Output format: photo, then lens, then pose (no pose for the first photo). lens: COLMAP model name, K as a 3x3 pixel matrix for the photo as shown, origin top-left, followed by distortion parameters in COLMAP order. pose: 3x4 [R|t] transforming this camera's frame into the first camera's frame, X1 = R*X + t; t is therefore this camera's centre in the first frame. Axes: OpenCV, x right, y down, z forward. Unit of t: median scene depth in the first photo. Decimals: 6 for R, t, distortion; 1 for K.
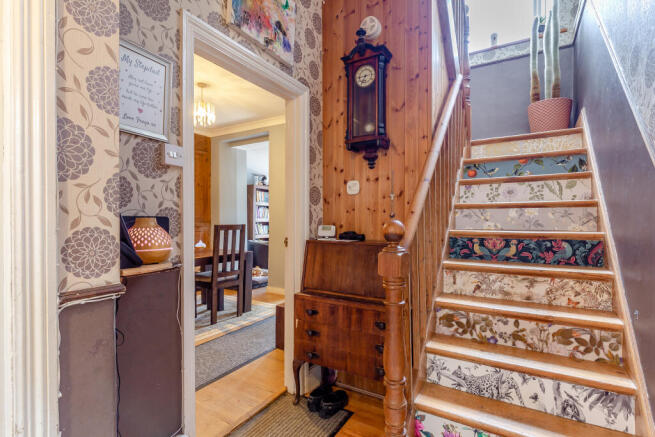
lens RADIAL K [[328.9, 0, 320.3], [0, 328.9, 218.4], [0, 0, 1]] dist [-0.000860, 0.000083]
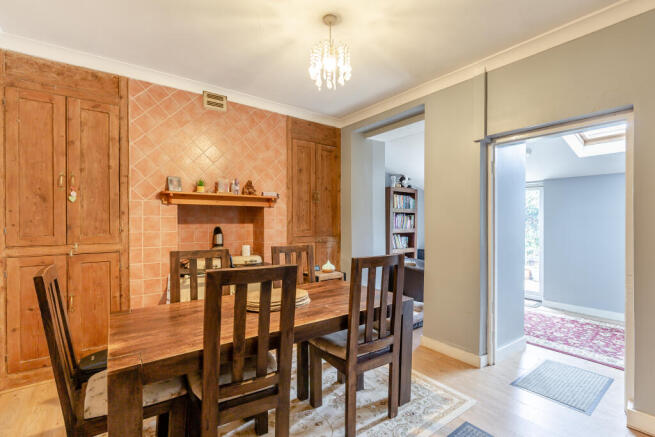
lens RADIAL K [[302.9, 0, 325.5], [0, 302.9, 219.6], [0, 0, 1]] dist [0.000431, -0.000016]
pose [[0.936289, -0.004517, -0.351203, -0.116163], [0.005624, 0.999982, 0.002132, -0.031968], [0.351187, -0.003972, 0.936297, 0.318339]]
